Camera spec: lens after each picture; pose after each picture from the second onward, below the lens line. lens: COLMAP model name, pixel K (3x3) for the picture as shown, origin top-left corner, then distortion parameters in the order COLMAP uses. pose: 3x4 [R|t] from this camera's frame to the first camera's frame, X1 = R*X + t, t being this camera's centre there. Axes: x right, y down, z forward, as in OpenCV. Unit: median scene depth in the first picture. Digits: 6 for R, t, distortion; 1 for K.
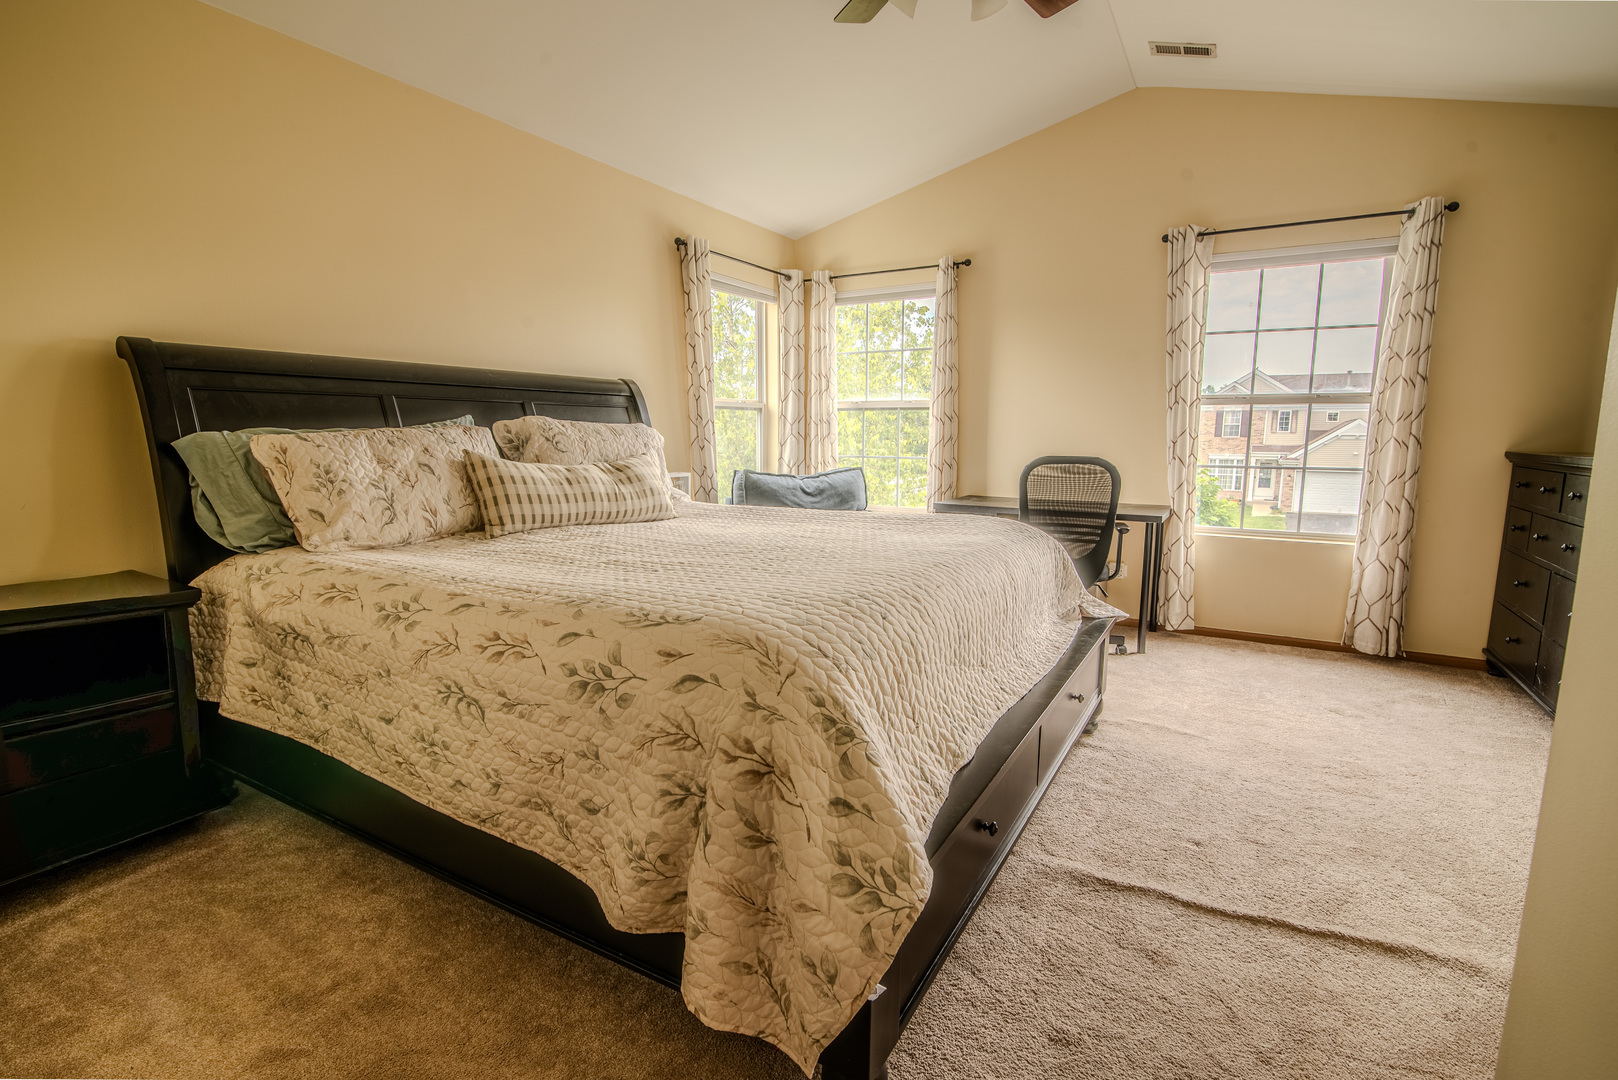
lens RADIAL K [[752.4, 0, 802.1], [0, 752.4, 545.0], [0, 0, 1]] dist [-0.020270, -0.000506]
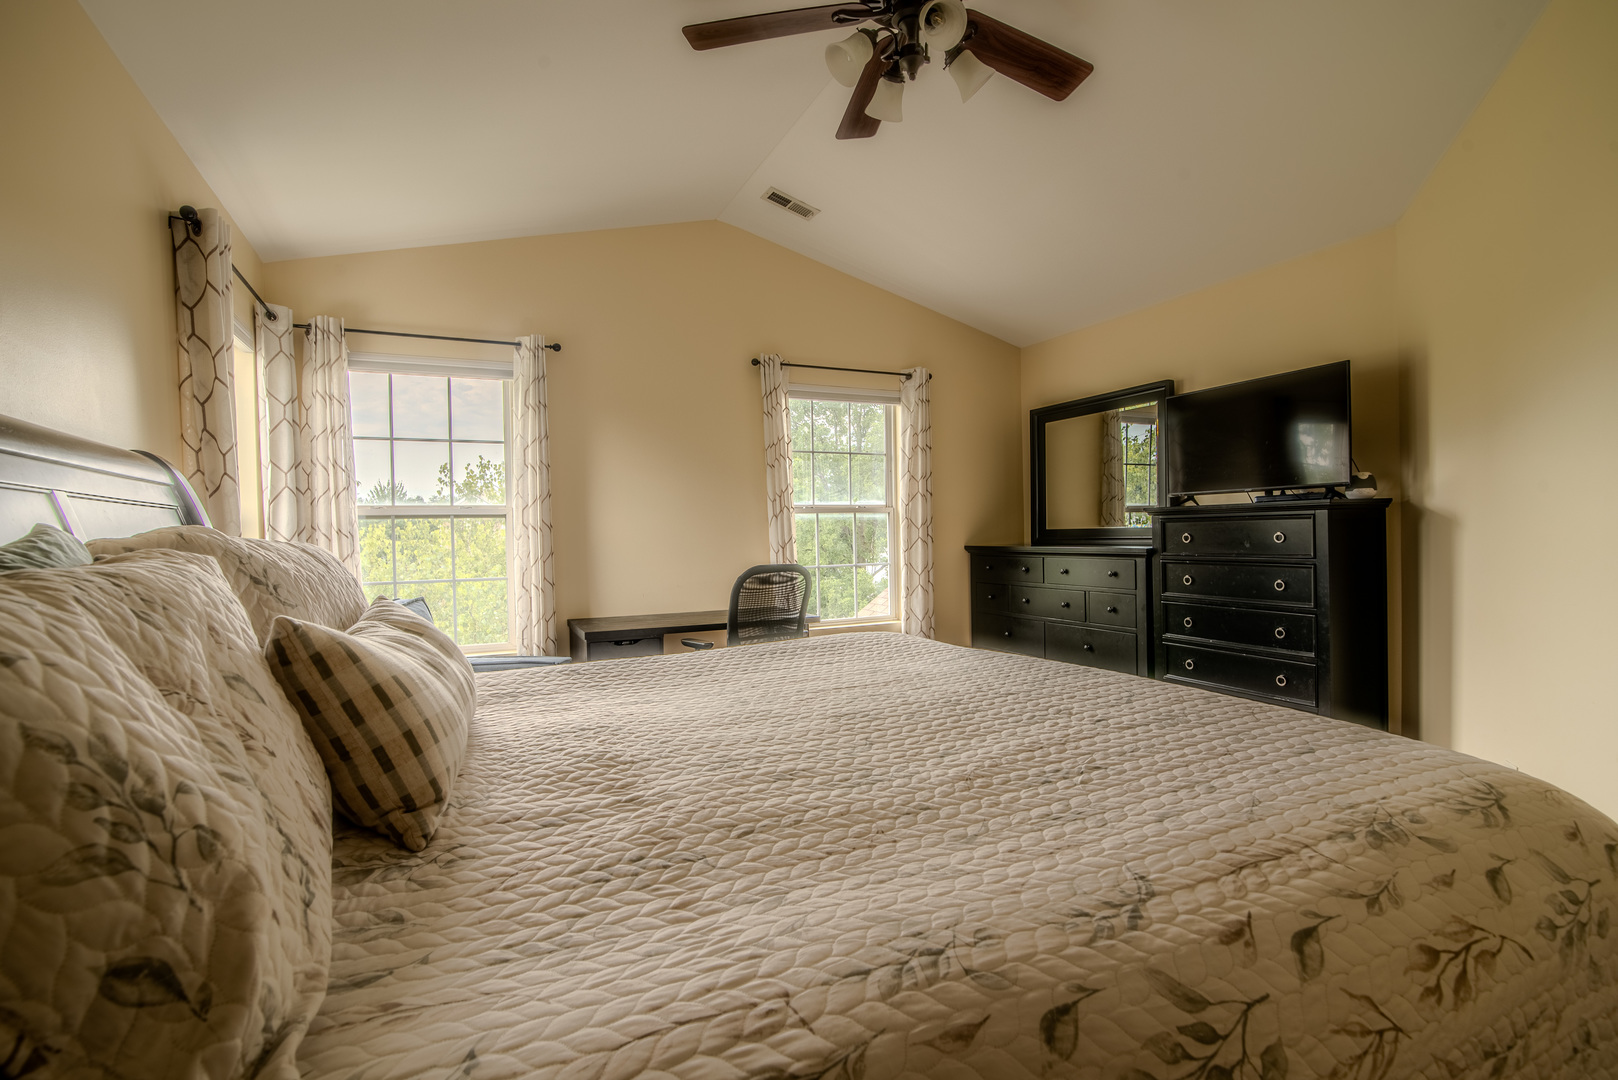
lens RADIAL K [[752.4, 0, 808.7], [0, 752.4, 542.5], [0, 0, 1]] dist [-0.020270, -0.000506]
pose [[0.546779, -0.023235, 0.836955, -0.425286], [0.146732, 0.986804, -0.068464, -0.072149], [-0.824320, 0.160242, 0.542973, 0.420915]]
